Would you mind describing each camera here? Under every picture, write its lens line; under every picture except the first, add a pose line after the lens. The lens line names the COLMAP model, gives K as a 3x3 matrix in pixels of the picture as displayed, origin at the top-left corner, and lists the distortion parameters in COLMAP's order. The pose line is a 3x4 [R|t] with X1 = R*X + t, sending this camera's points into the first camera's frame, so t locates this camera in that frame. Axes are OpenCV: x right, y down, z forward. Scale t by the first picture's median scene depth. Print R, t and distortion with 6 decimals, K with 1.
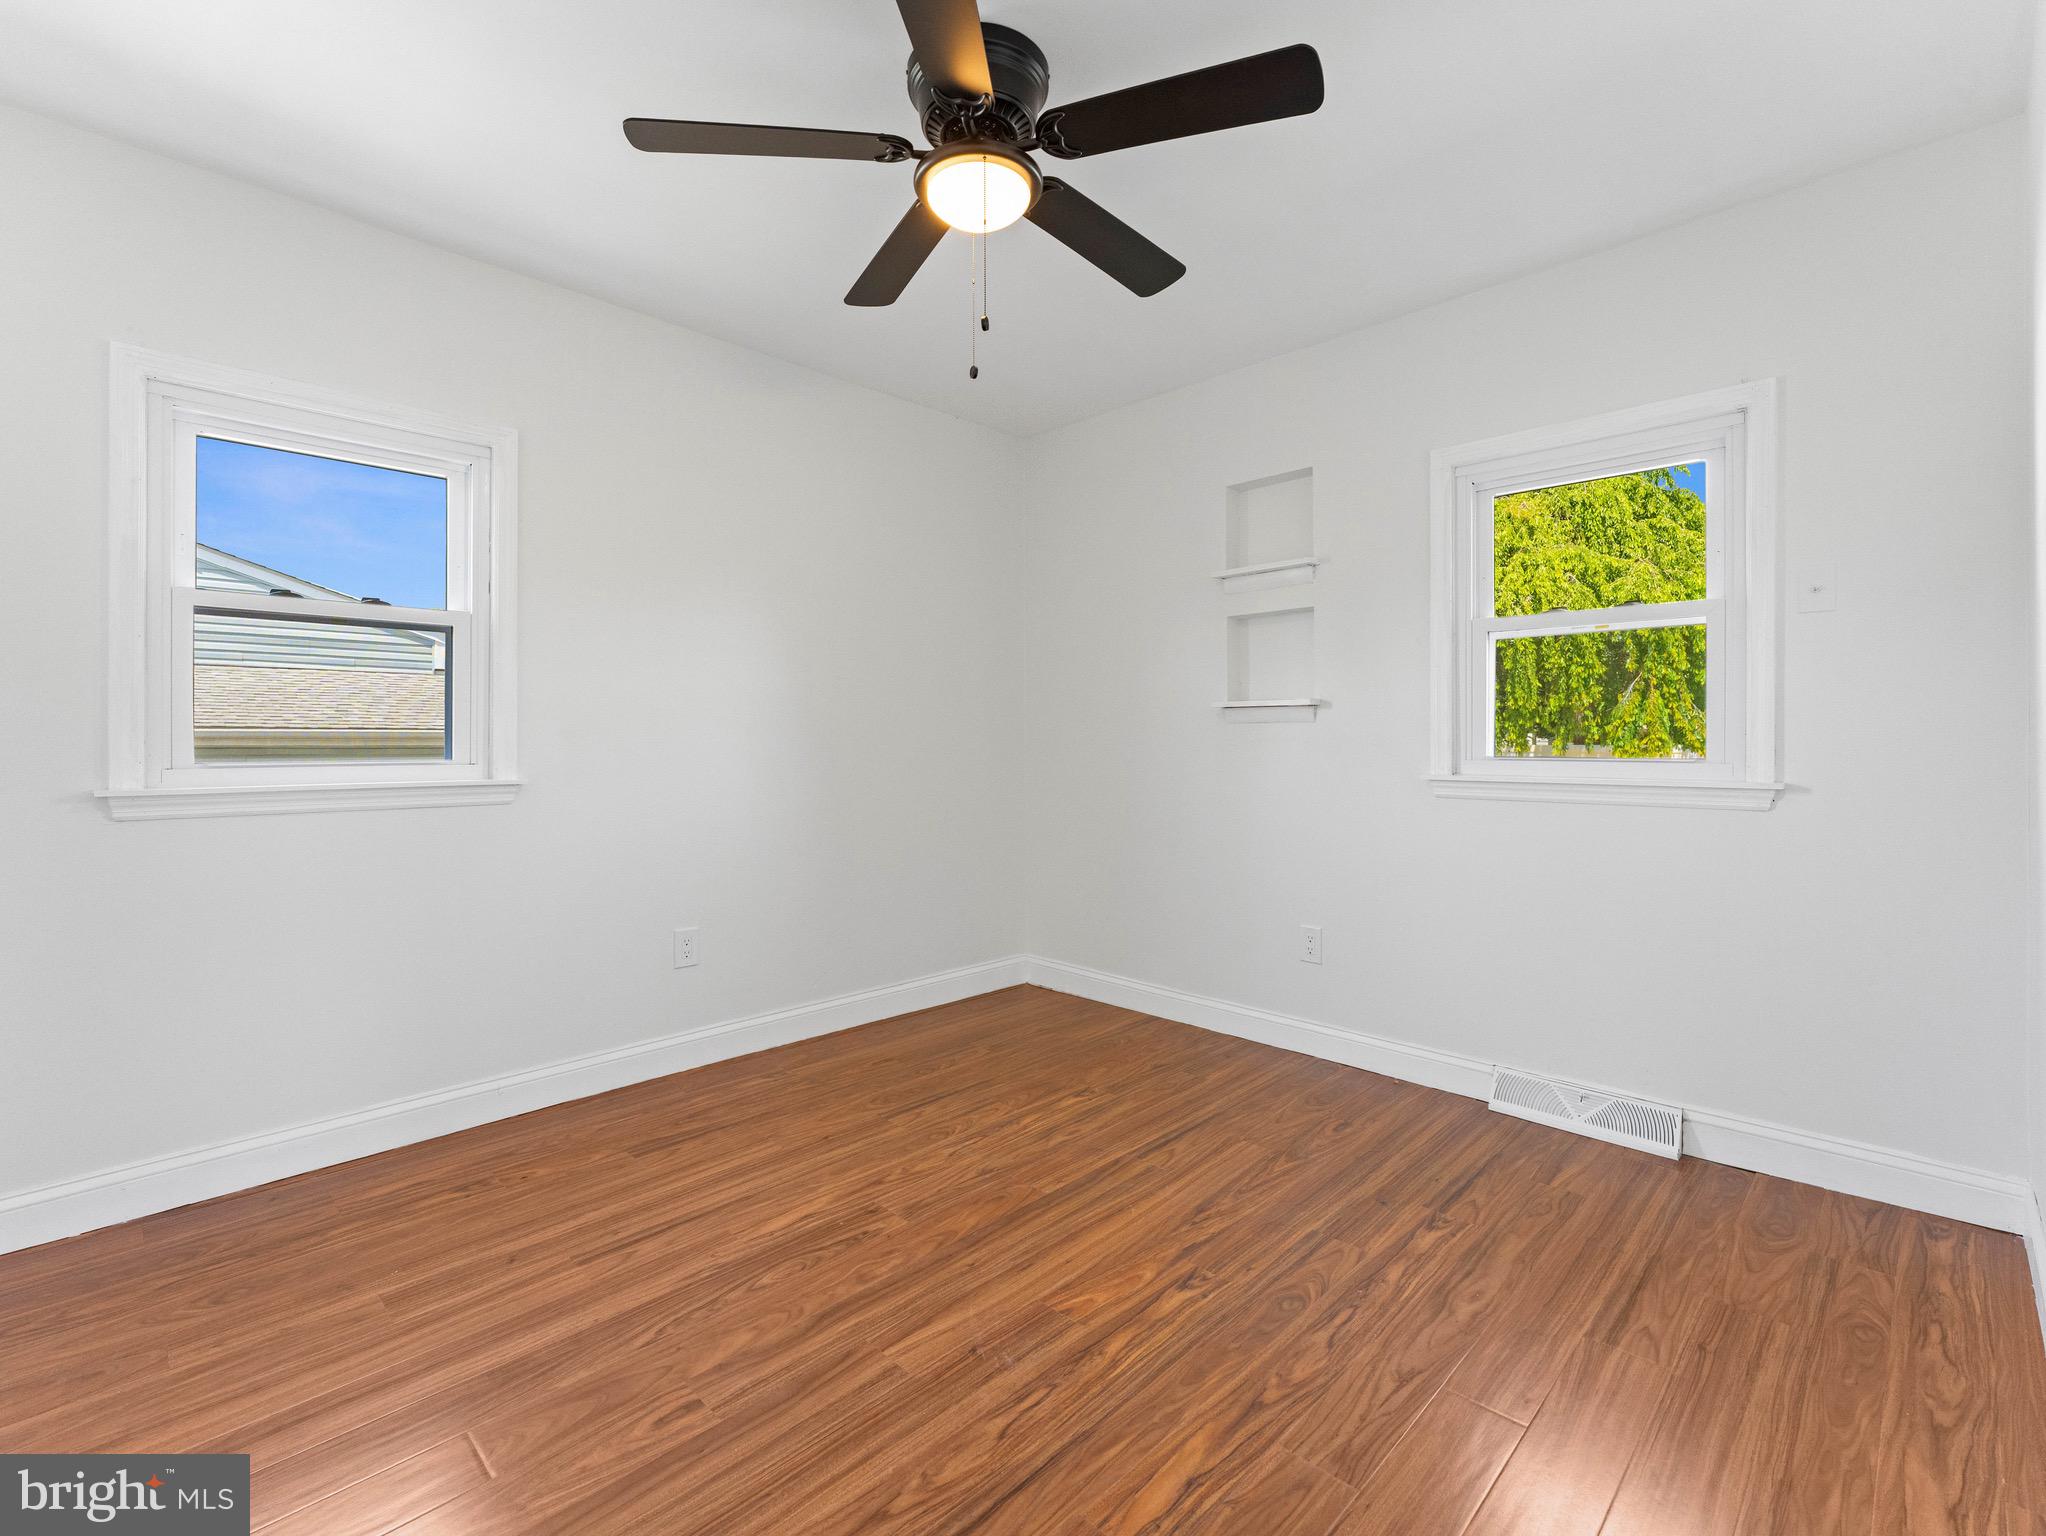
lens RADIAL K [[926.9, 0, 1023.0], [0, 926.9, 768.0], [0, 0, 1]] dist [0.000336, -0.000263]
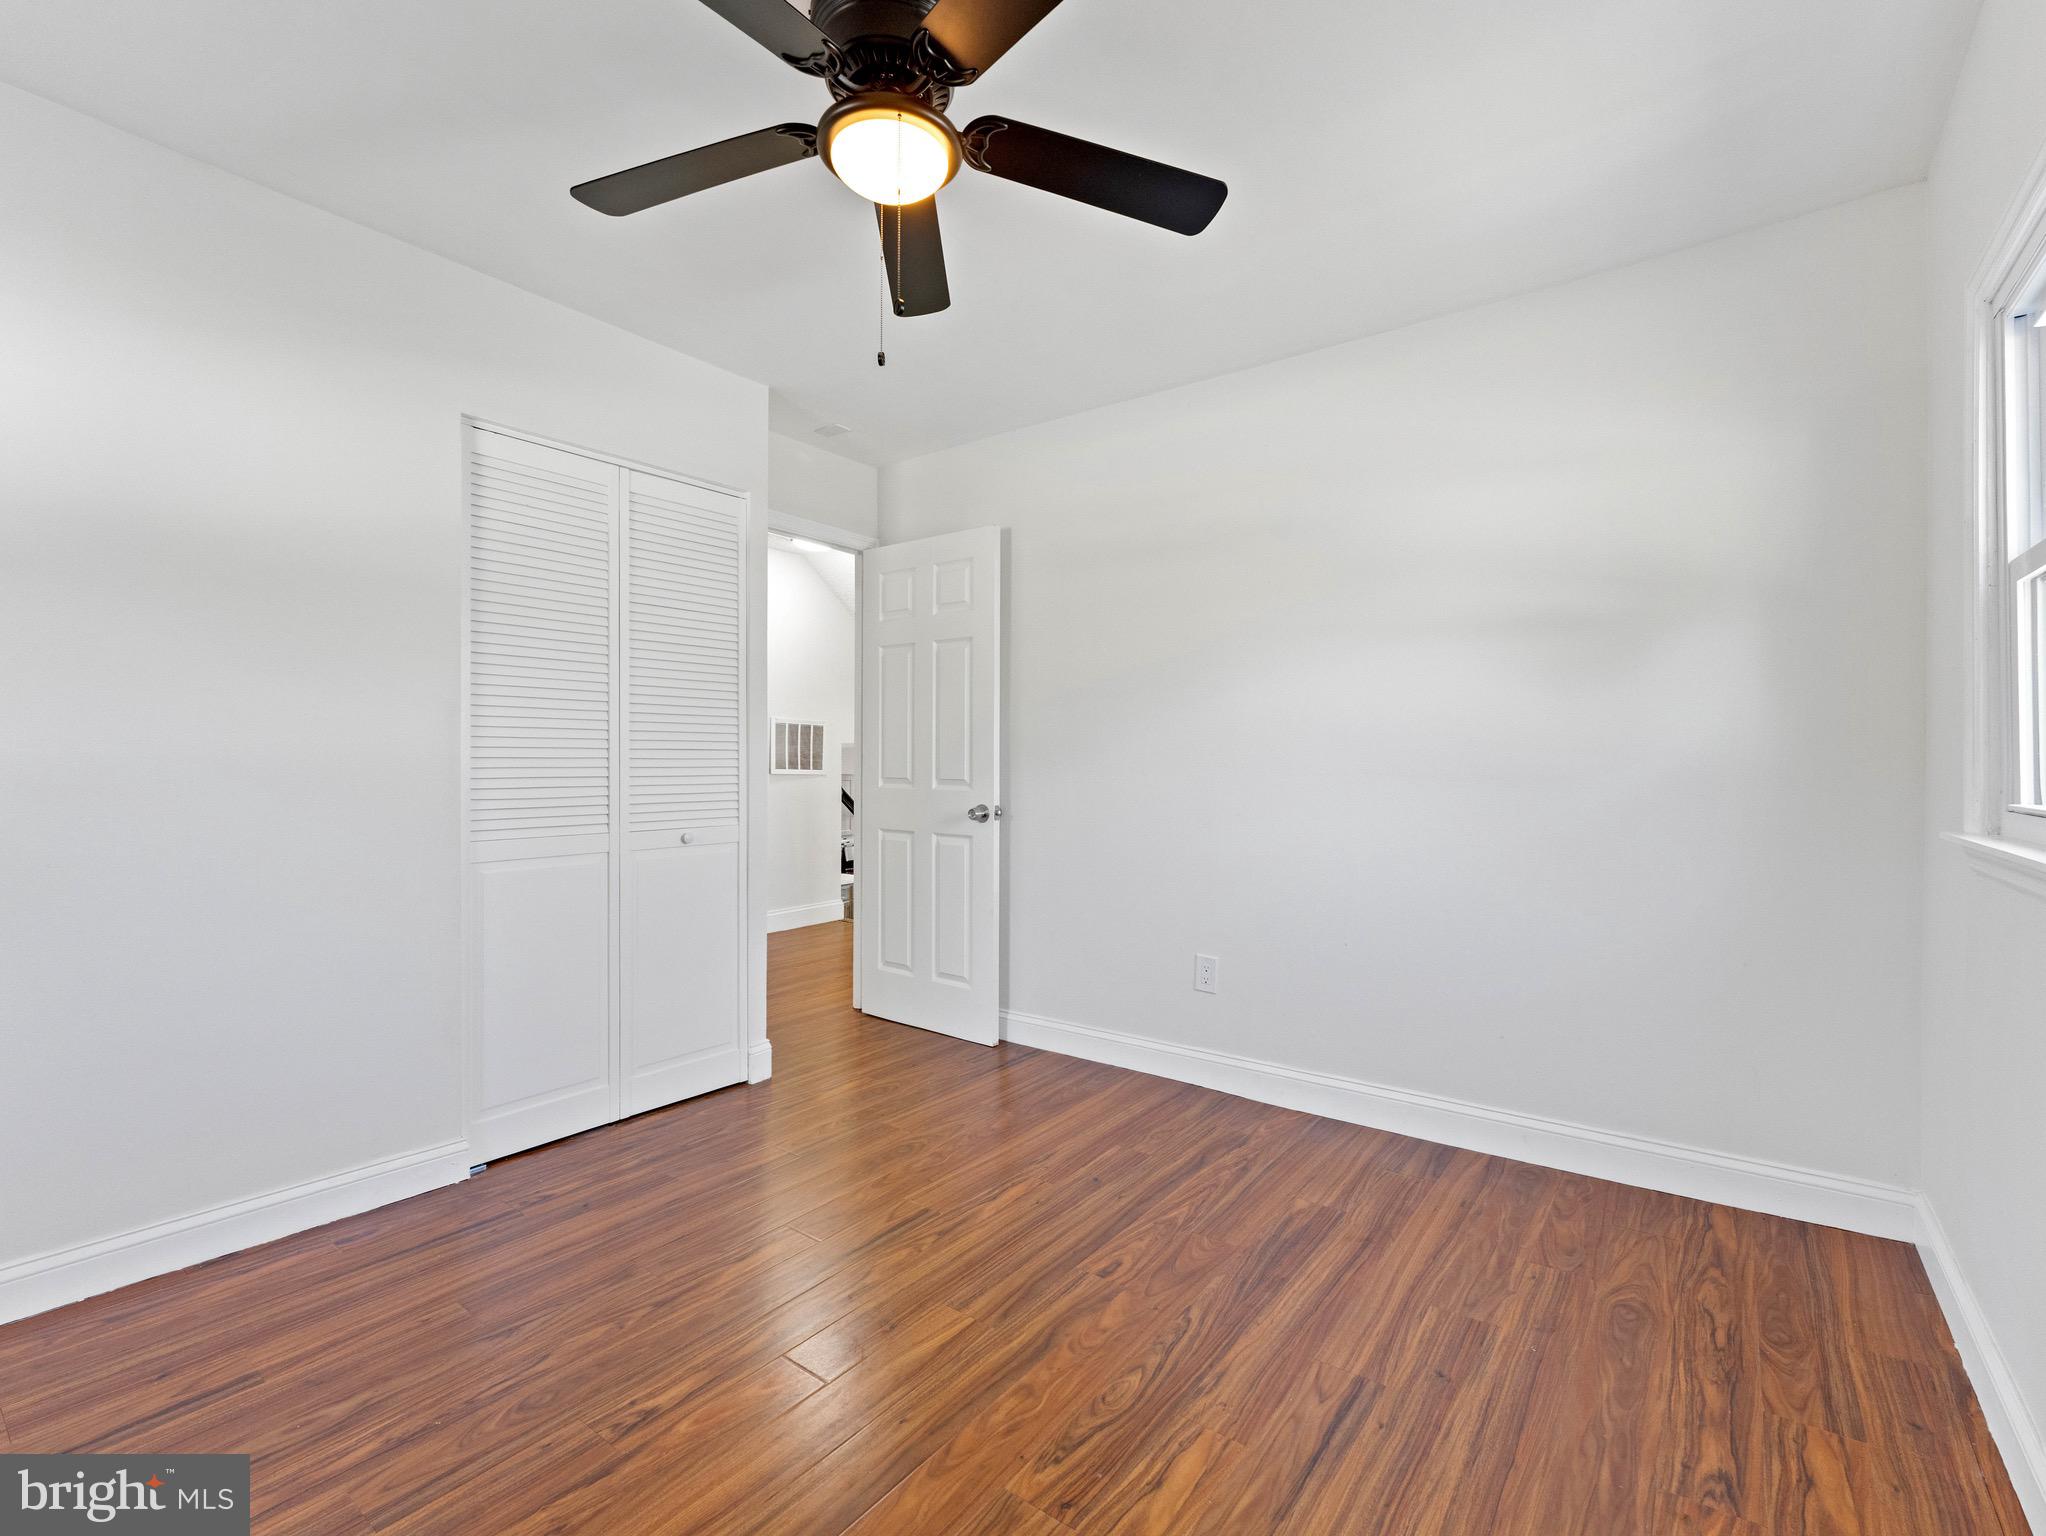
lens RADIAL K [[926.9, 0, 1023.0], [0, 926.9, 768.0], [0, 0, 1]] dist [0.000336, -0.000263]
pose [[-0.991089, 0.001459, -0.133192, -0.056308], [-0.003727, 0.999245, 0.038679, -0.070589], [0.133148, 0.038831, -0.990335, 1.923157]]
